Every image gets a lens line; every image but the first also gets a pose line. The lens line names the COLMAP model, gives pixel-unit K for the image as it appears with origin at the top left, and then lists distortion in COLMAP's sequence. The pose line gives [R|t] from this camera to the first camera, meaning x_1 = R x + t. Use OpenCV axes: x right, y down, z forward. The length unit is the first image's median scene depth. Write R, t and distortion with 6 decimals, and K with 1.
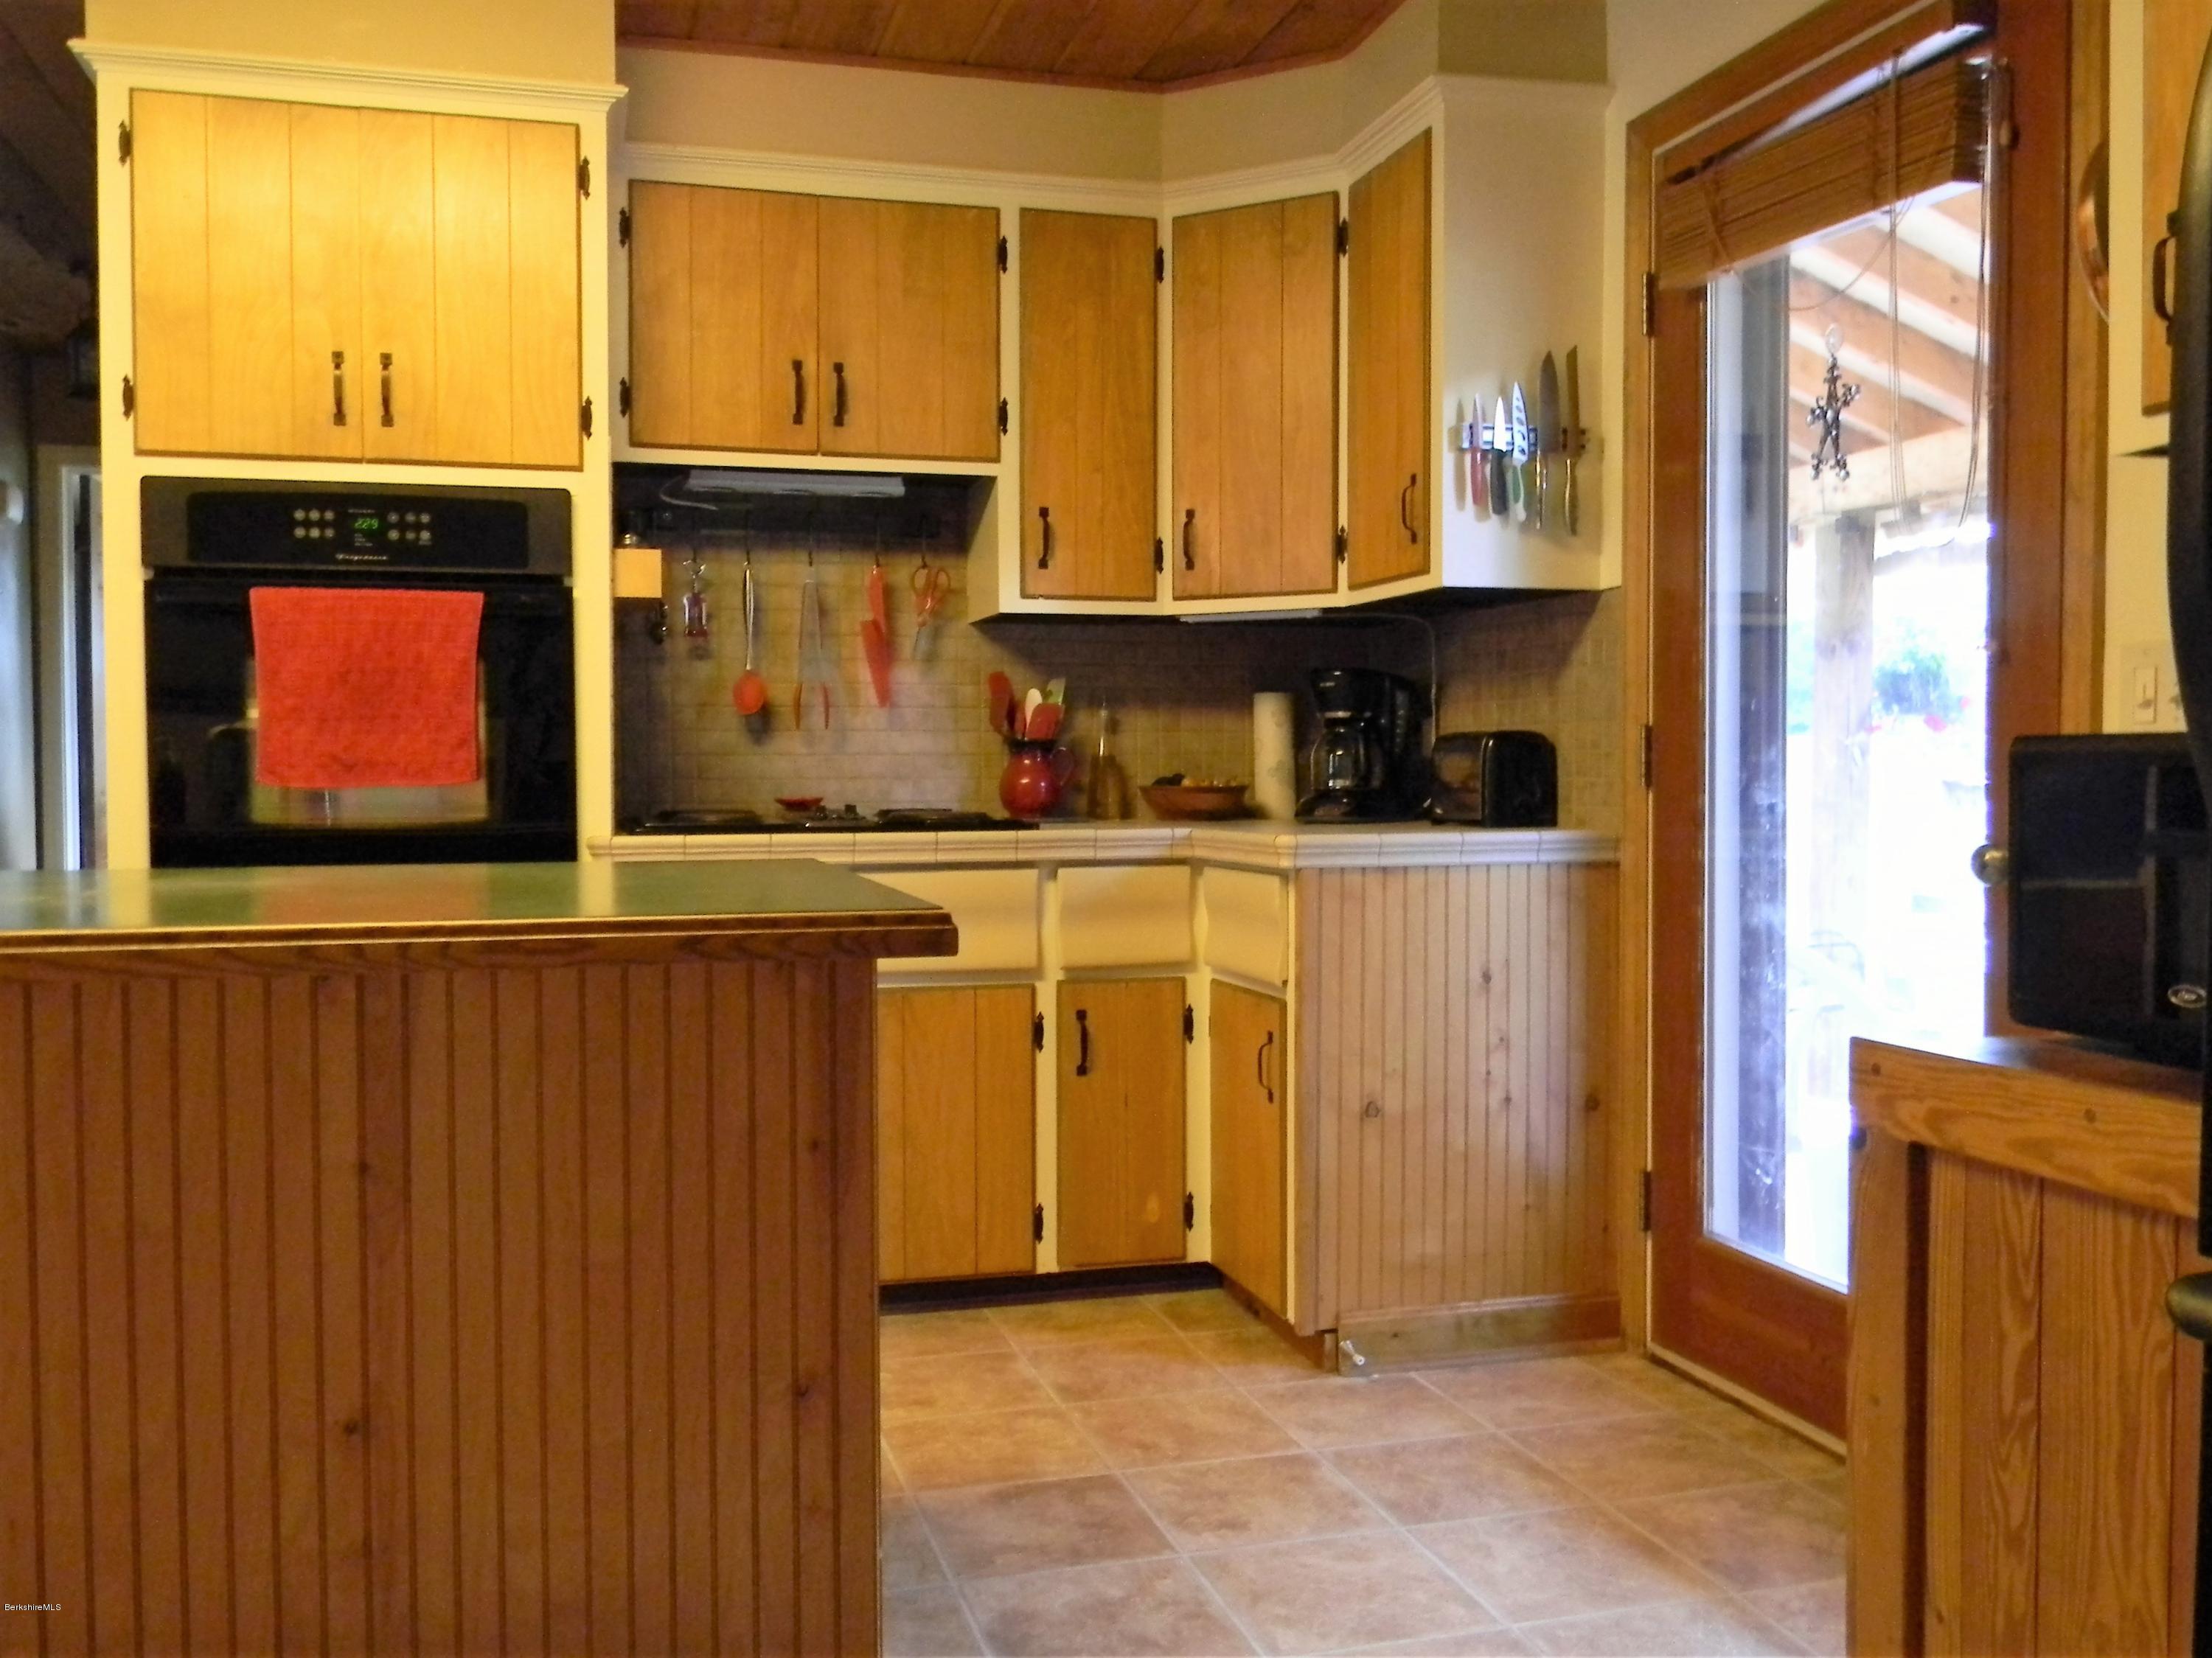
lens RADIAL K [[1918.7, 0, 1106.0], [0, 1918.7, 829.0], [0, 0, 1]] dist [0.002975, -0.018917]
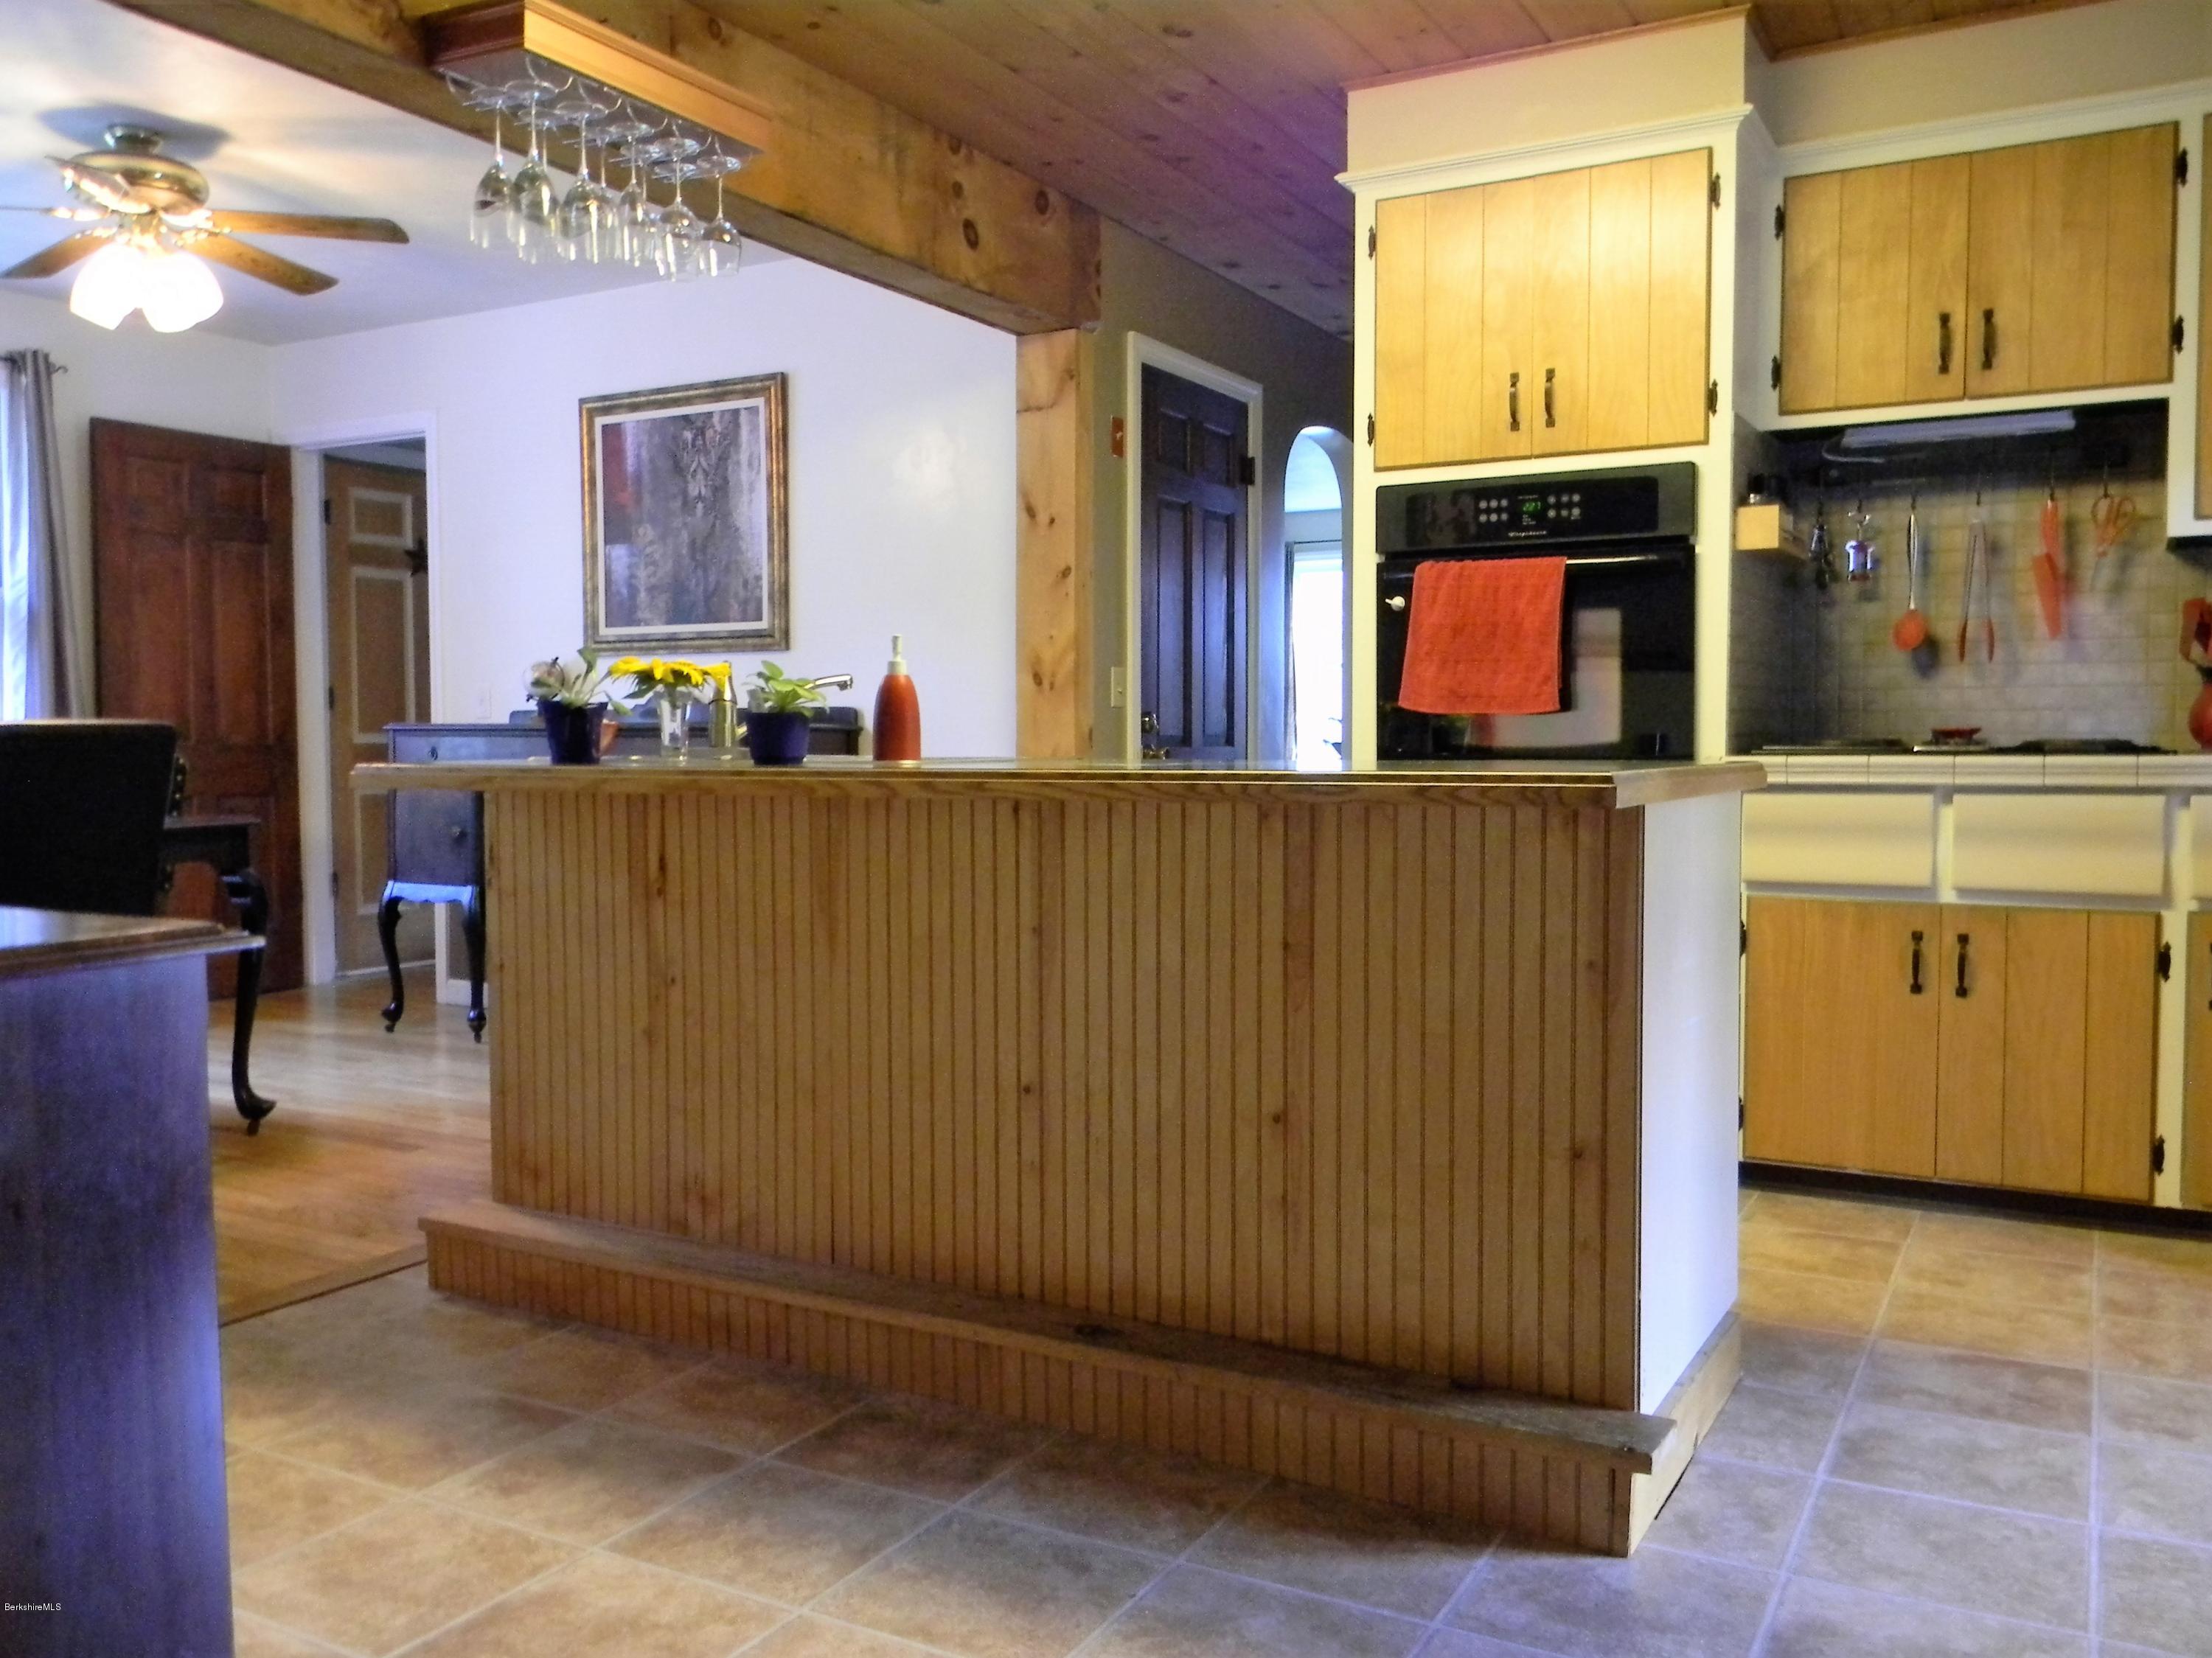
lens RADIAL K [[1792.8, 0, 1060.5], [0, 1792.8, 829.3], [0, 0, 1]] dist [-0.000245, -0.012643]
pose [[0.702086, 0.034852, -0.711239, 0.236224], [-0.019292, 0.999366, 0.029927, 0.023357], [0.711831, -0.007290, 0.702313, -0.051415]]
